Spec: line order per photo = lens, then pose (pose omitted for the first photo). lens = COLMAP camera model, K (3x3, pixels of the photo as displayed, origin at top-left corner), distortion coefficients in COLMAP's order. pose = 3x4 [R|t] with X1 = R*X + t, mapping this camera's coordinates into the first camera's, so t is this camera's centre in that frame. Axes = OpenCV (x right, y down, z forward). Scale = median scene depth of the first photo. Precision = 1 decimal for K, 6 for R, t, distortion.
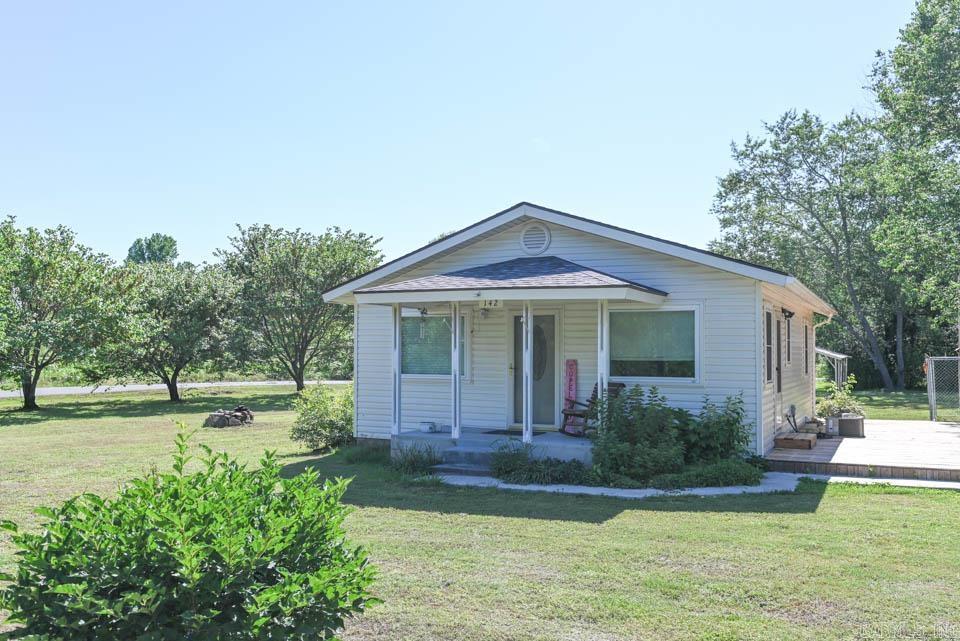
lens RADIAL K [[830.7, 0, 480.0], [0, 830.7, 320.5], [0, 0, 1]] dist [-0.010353, 0.015133]
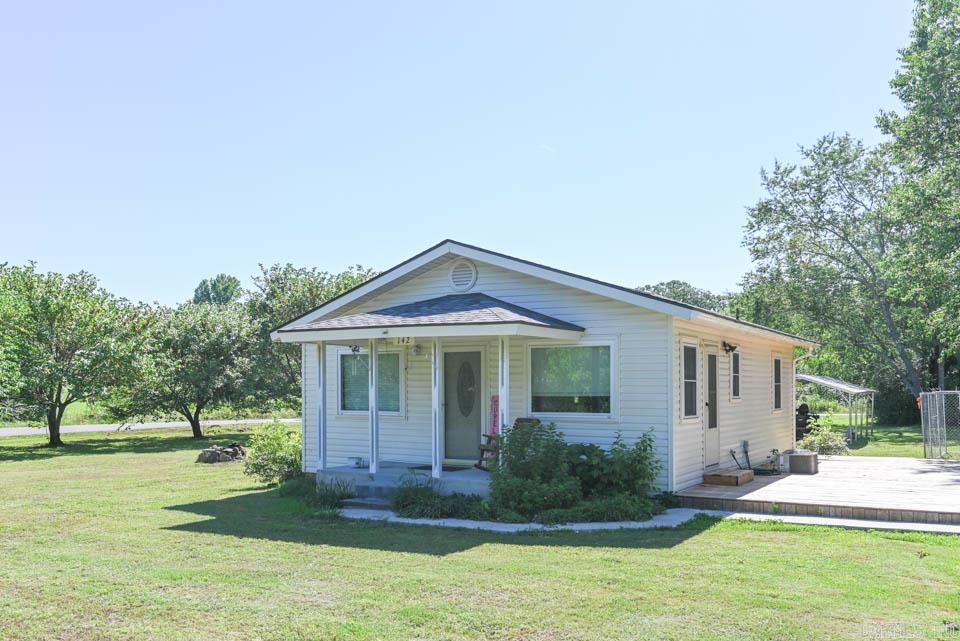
lens RADIAL K [[836.0, 0, 476.2], [0, 836.0, 380.6], [0, 0, 1]] dist [-0.000180, -0.007053]
pose [[0.996411, -0.006313, -0.084411, 0.104106], [0.008693, 0.999574, 0.027857, 0.000215], [0.084199, -0.028491, 0.996042, -0.005863]]
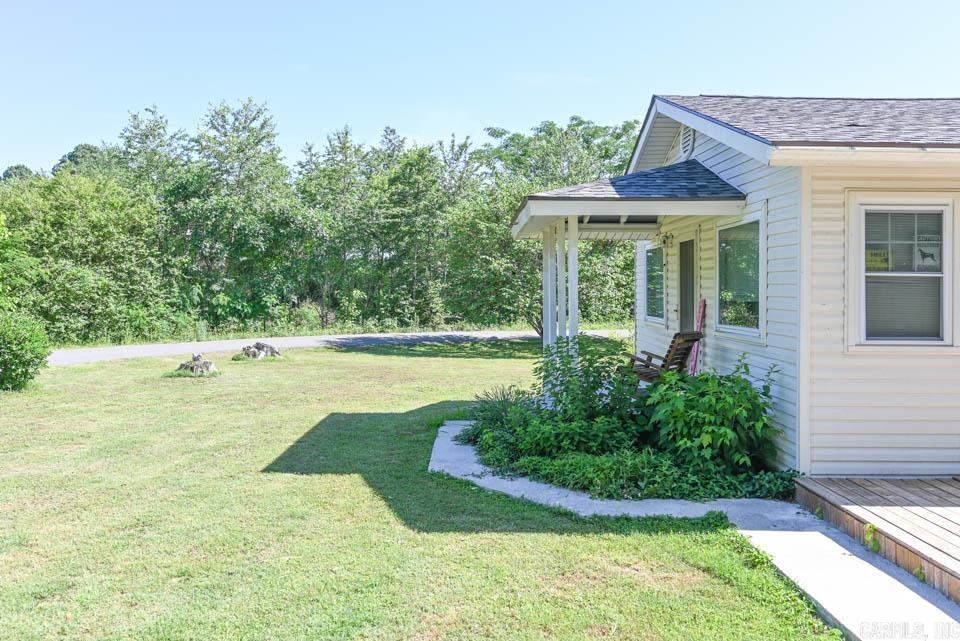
lens RADIAL K [[841.1, 0, 479.9], [0, 841.1, 277.4], [0, 0, 1]] dist [-0.003147, -0.002282]
pose [[0.436833, -0.017986, -0.899363, 0.411442], [0.029226, 0.999556, -0.005794, 0.016018], [0.899067, -0.023754, 0.437165, 0.309379]]
